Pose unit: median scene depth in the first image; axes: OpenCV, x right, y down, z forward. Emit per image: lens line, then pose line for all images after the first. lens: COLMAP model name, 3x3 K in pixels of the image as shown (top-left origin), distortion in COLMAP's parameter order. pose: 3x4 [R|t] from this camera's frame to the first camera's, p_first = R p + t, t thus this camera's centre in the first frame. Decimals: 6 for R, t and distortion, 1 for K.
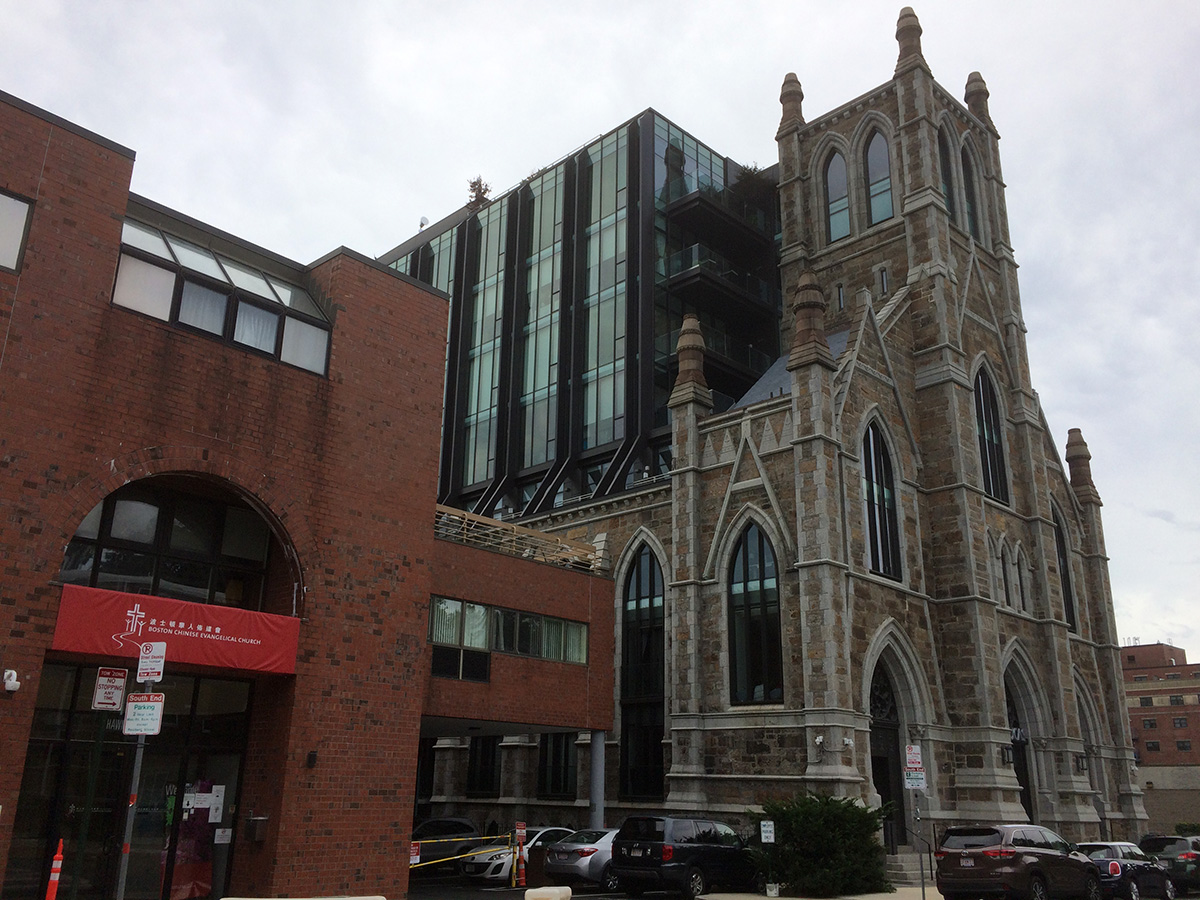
lens RADIAL K [[1042.5, 0, 600.0], [0, 1042.5, 450.0], [0, 0, 1]] dist [0.090305, -0.147728]
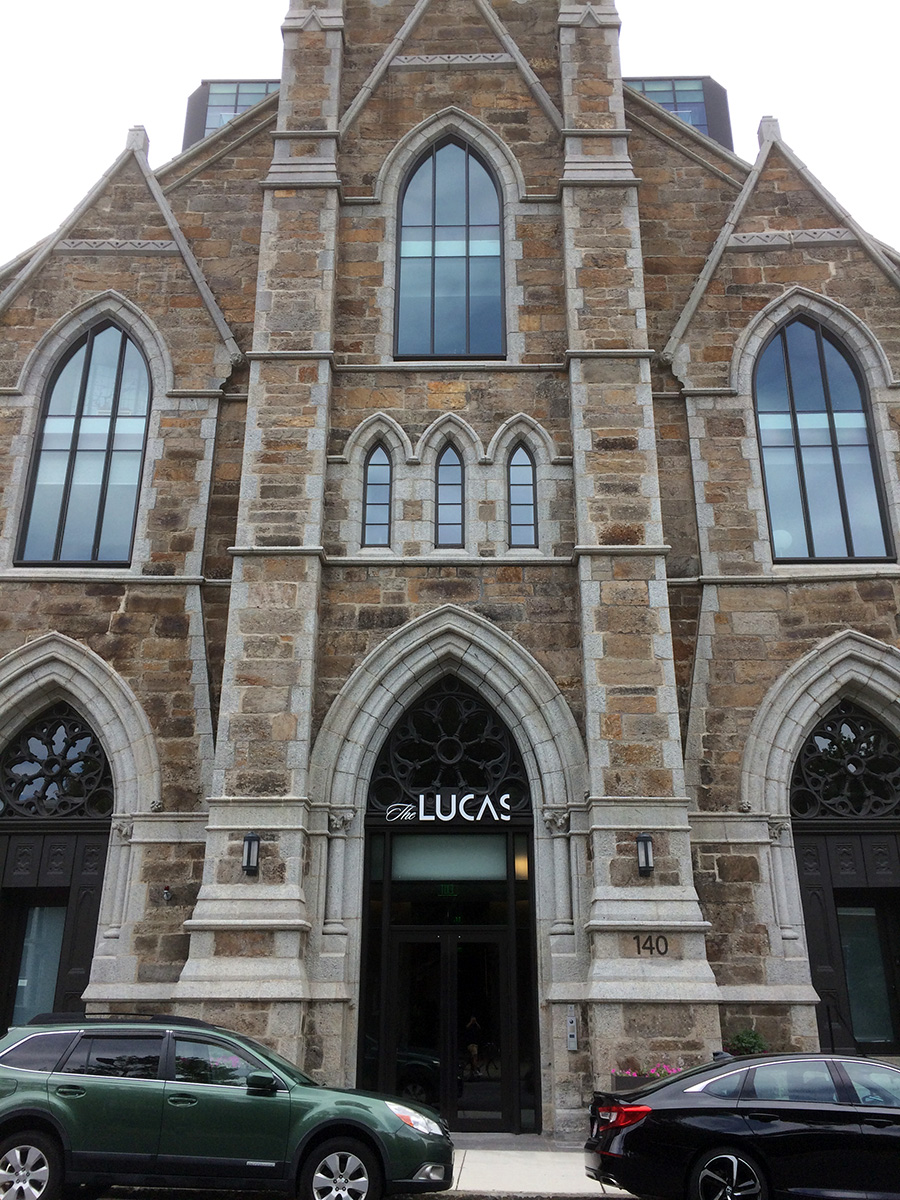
lens RADIAL K [[1042.5, 0, 450.0], [0, 1042.5, 600.0], [0, 0, 1]] dist [0.090305, -0.147728]
pose [[0.696101, -0.275589, -0.662944, 0.741494], [0.240291, 0.959569, -0.146588, 0.255514], [0.676538, -0.057260, 0.734178, 0.684025]]
